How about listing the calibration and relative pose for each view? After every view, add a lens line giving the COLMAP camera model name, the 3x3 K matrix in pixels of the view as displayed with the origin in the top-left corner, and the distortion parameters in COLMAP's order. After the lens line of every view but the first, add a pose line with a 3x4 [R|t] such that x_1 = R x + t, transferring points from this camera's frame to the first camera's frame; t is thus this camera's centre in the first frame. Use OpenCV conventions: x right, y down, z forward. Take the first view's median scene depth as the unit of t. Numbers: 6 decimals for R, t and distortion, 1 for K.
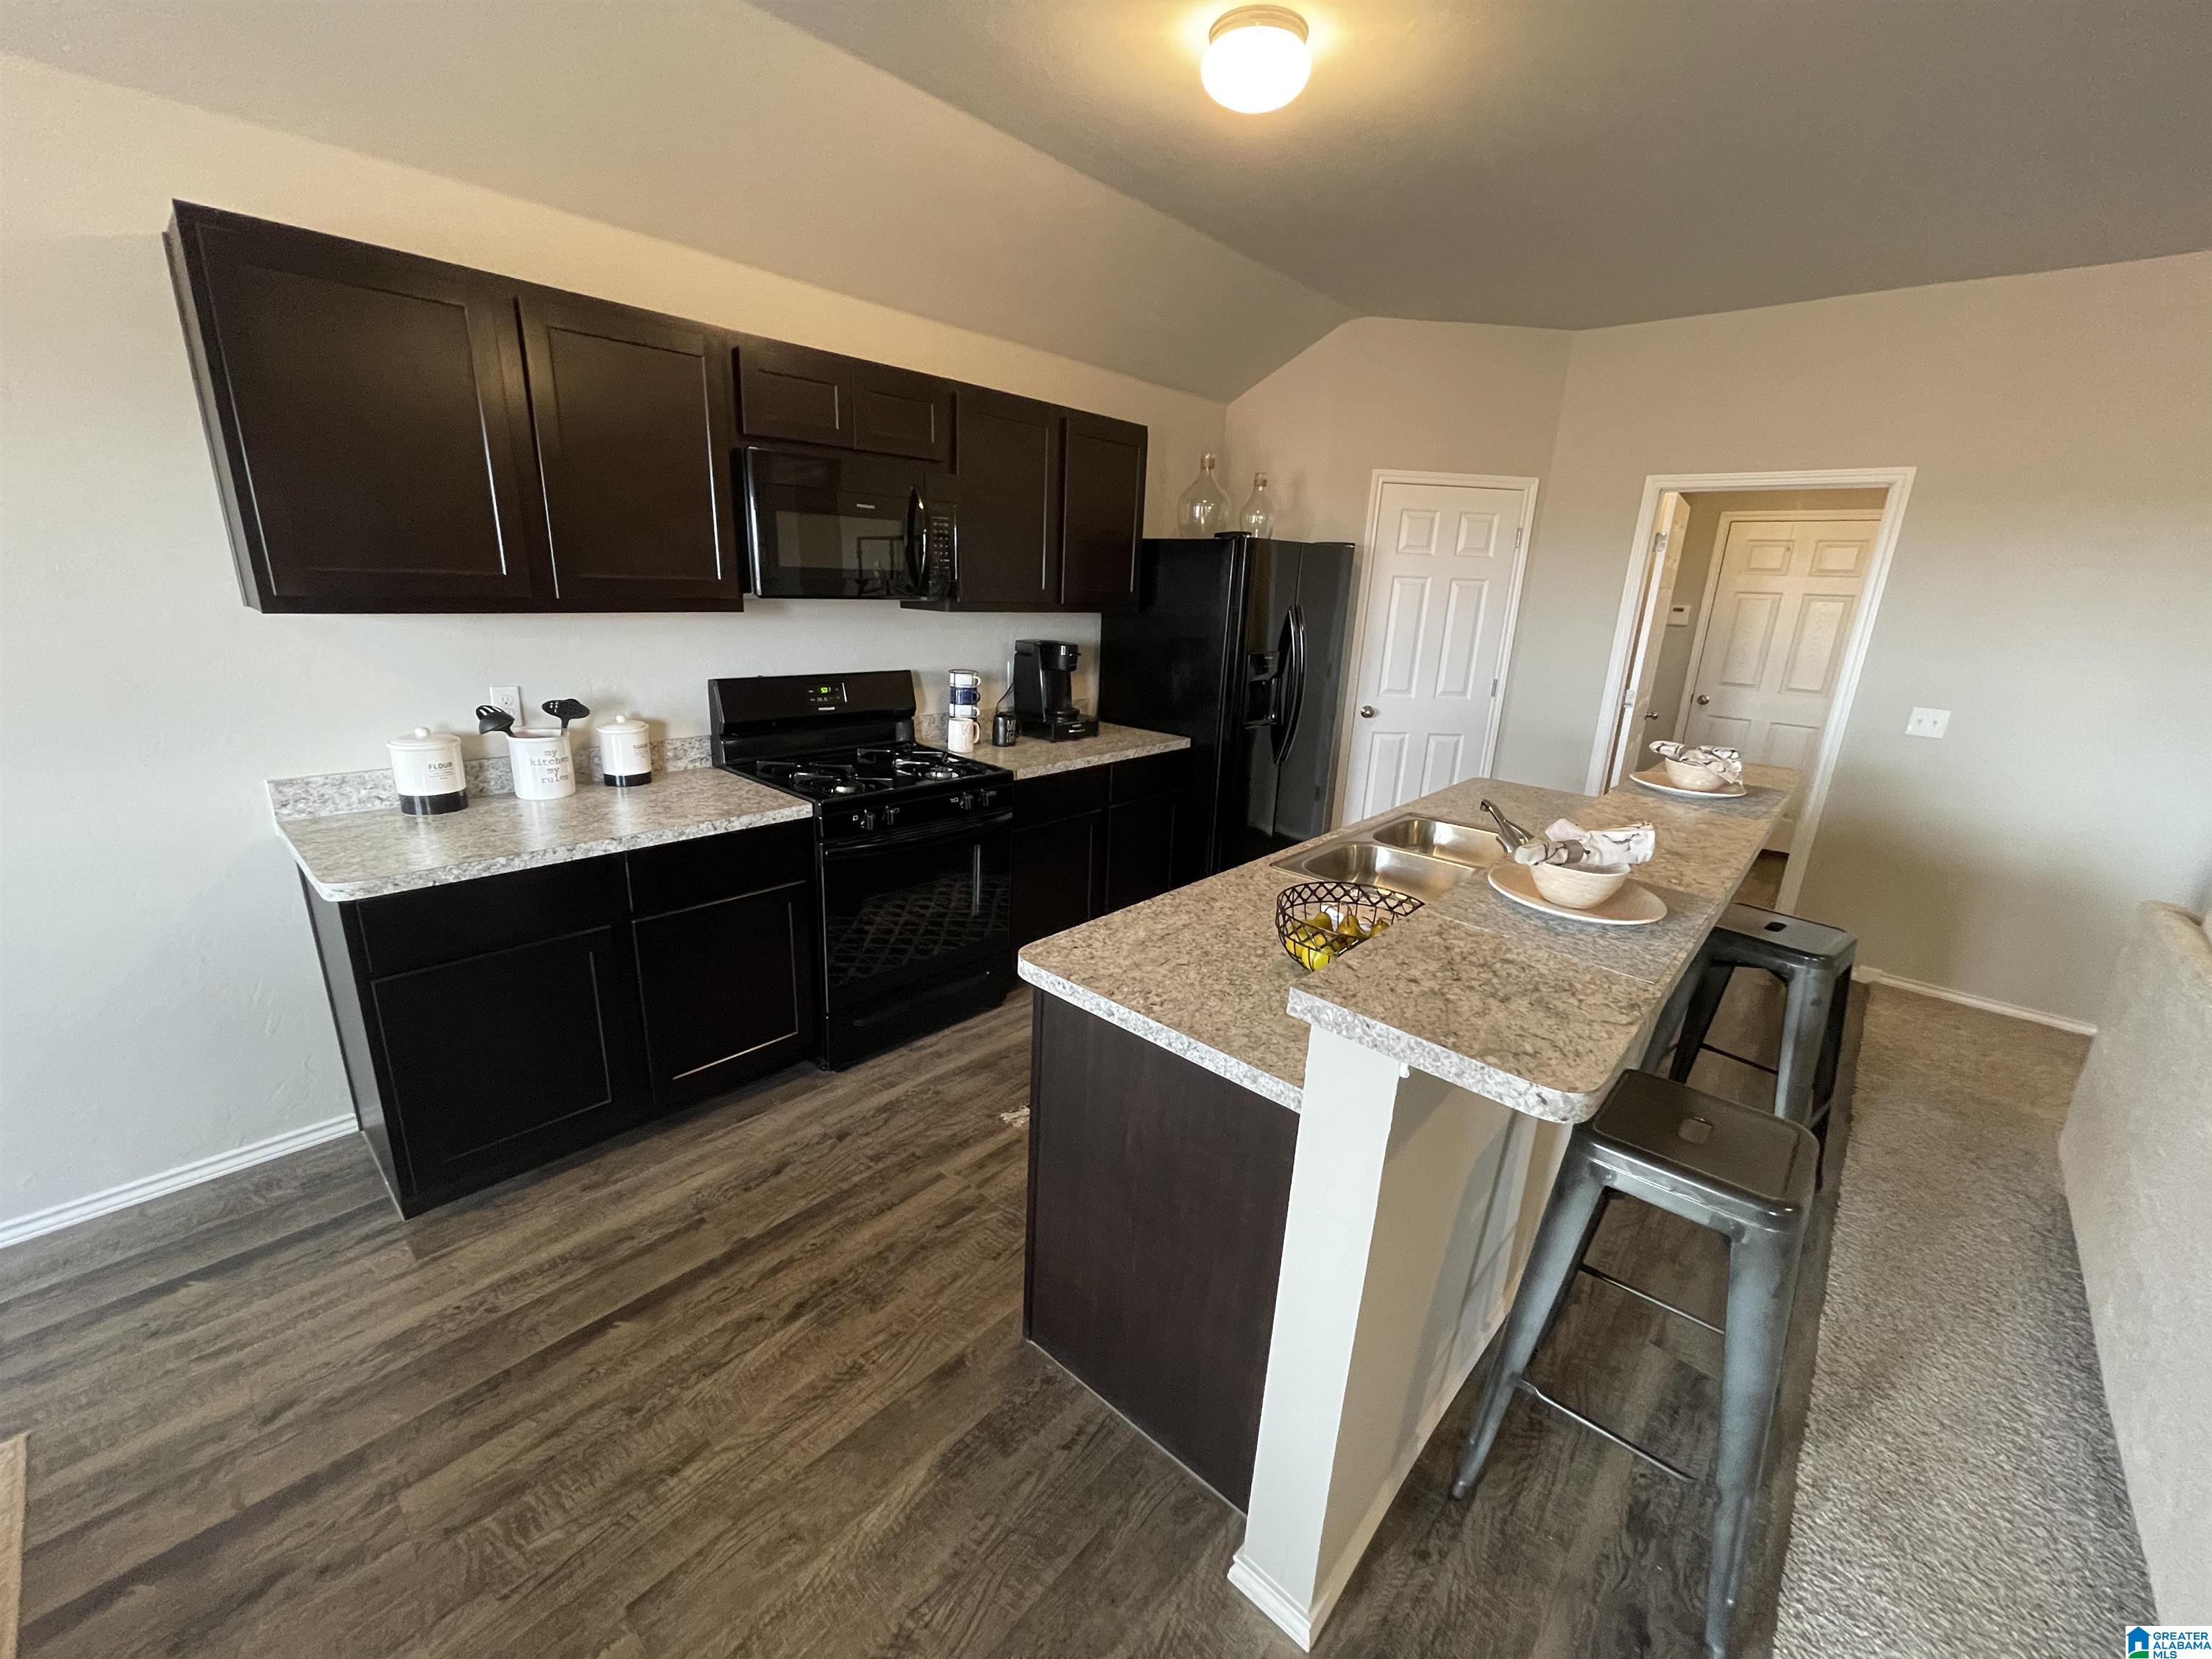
lens RADIAL K [[888.7, 0, 1100.3], [0, 888.7, 835.0], [0, 0, 1]] dist [-0.001456, -0.000117]
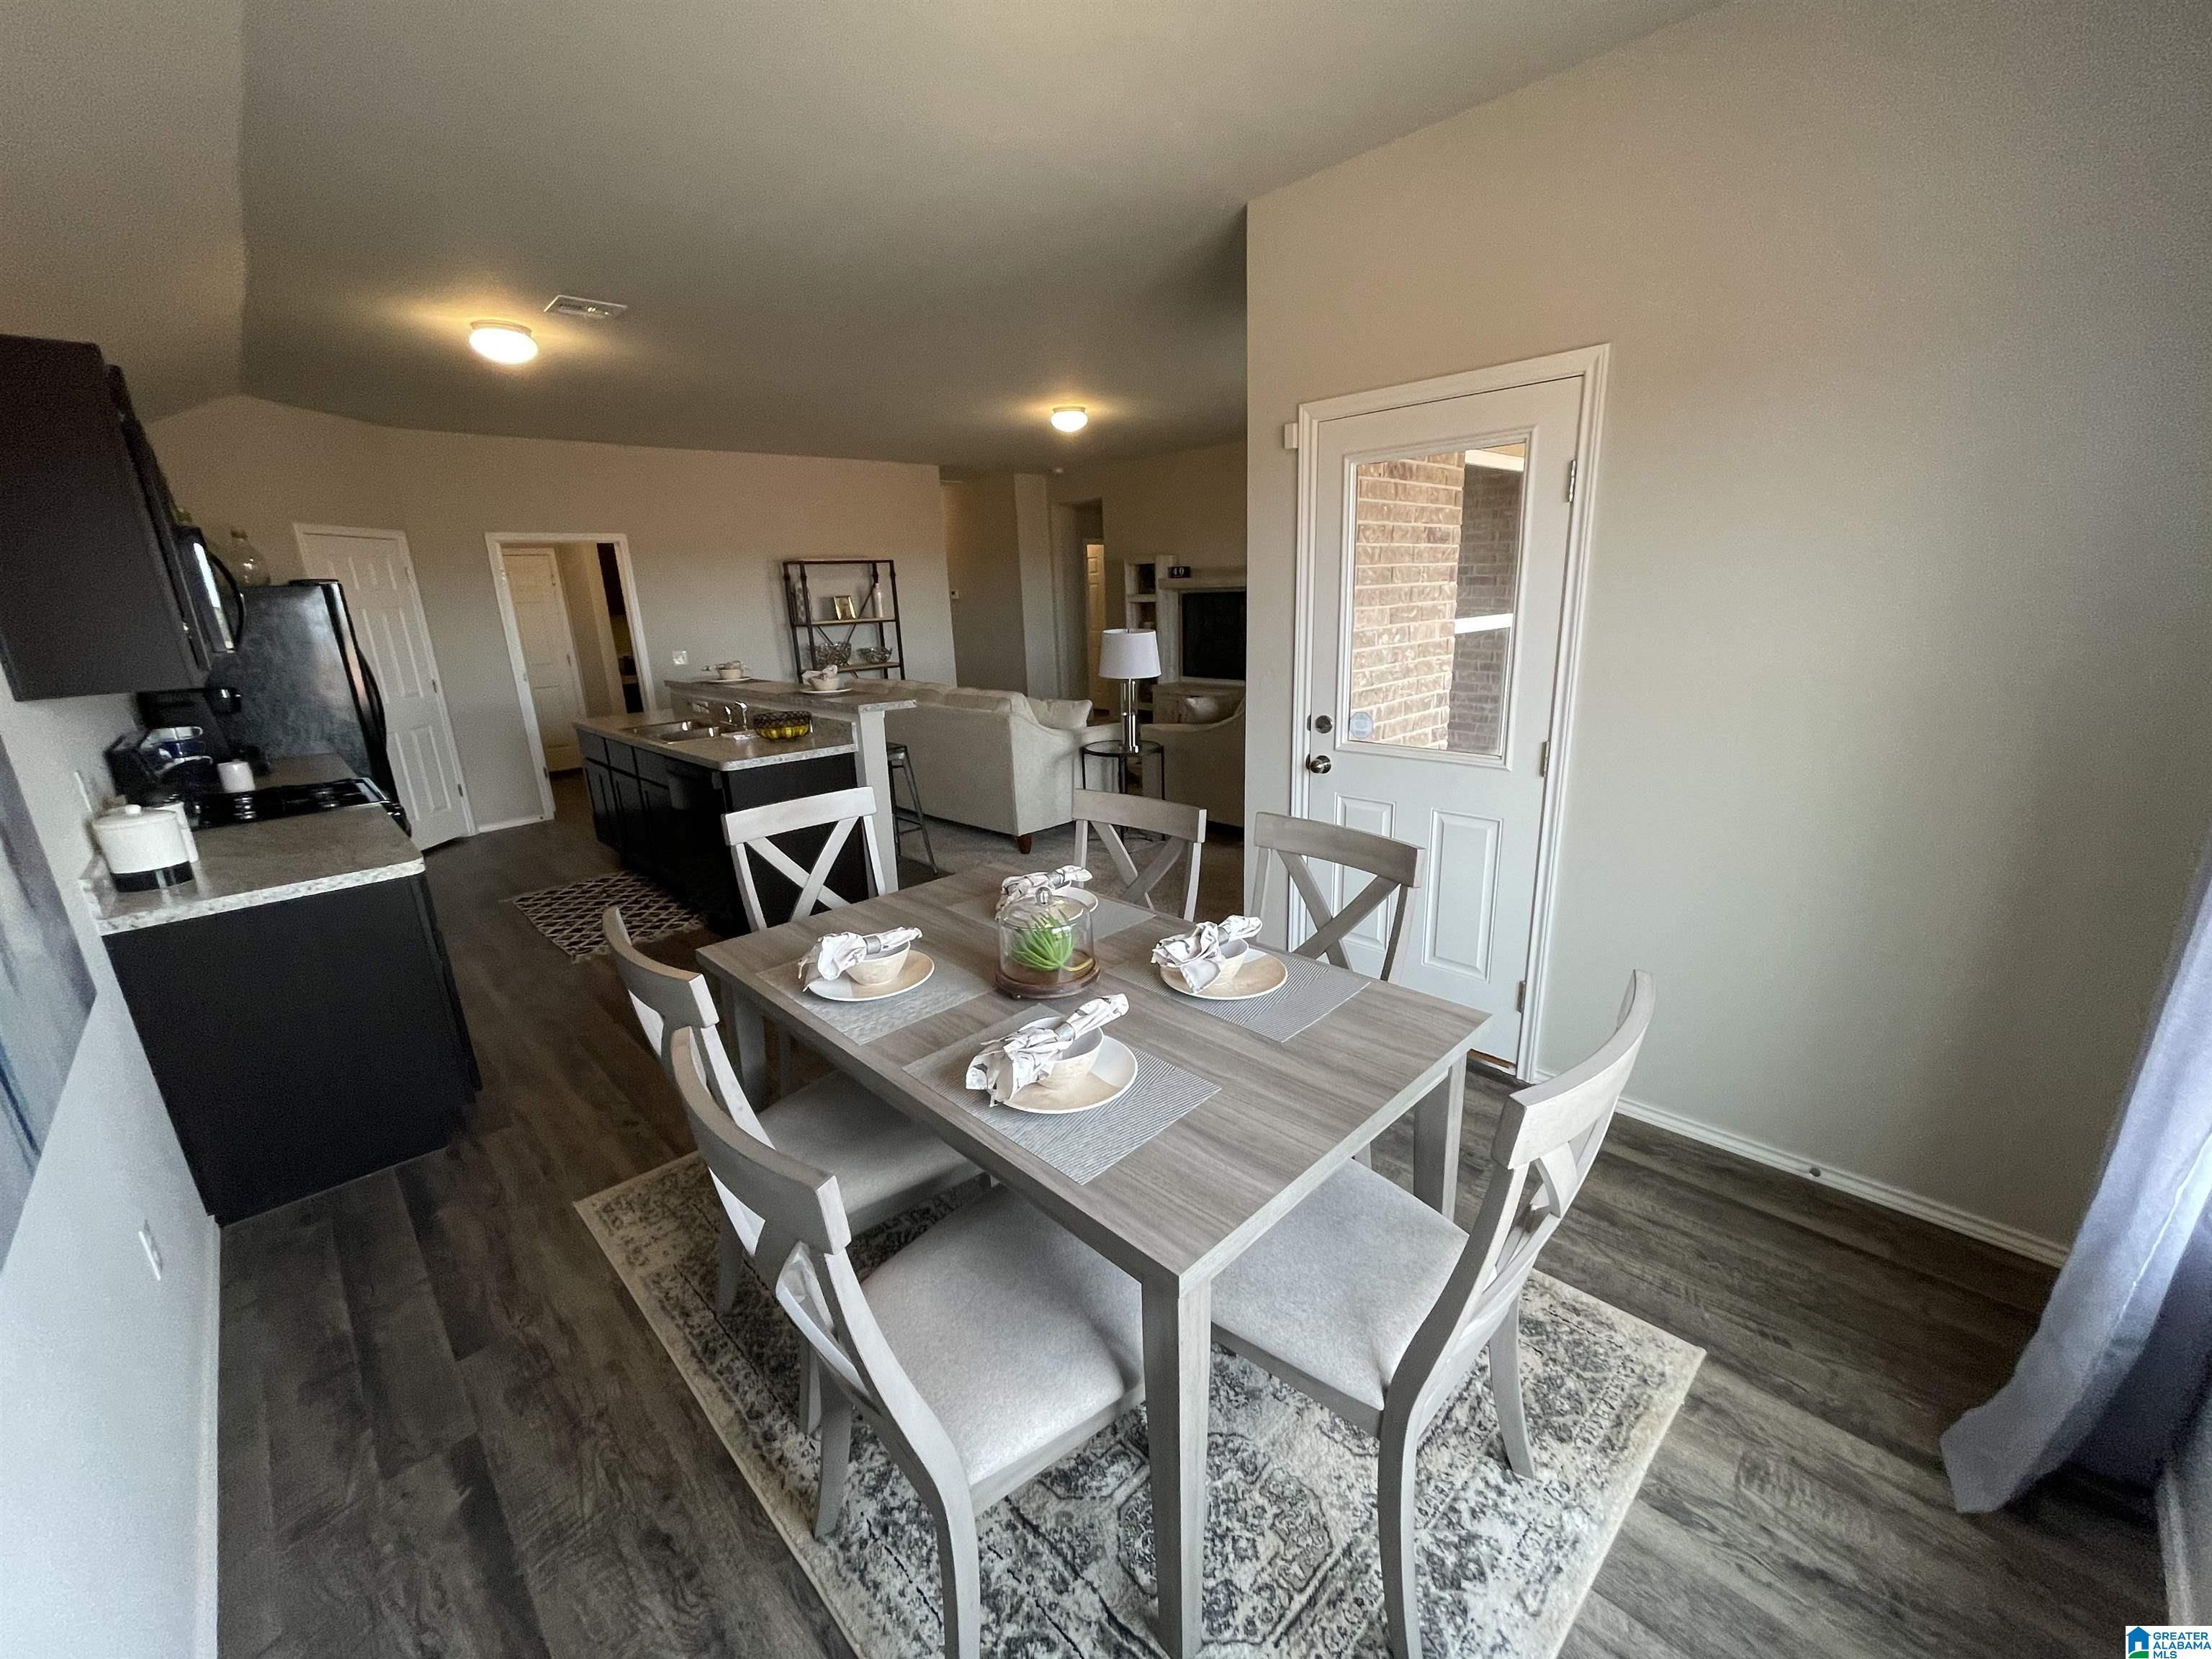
lens RADIAL K [[888.7, 0, 1104.0], [0, 888.7, 835.4], [0, 0, 1]] dist [-0.001456, -0.000117]
pose [[0.064228, -0.310472, 0.948410, -1.839326], [0.321877, 0.906025, 0.274799, -0.012034], [-0.944600, 0.287622, 0.158126, -0.211750]]
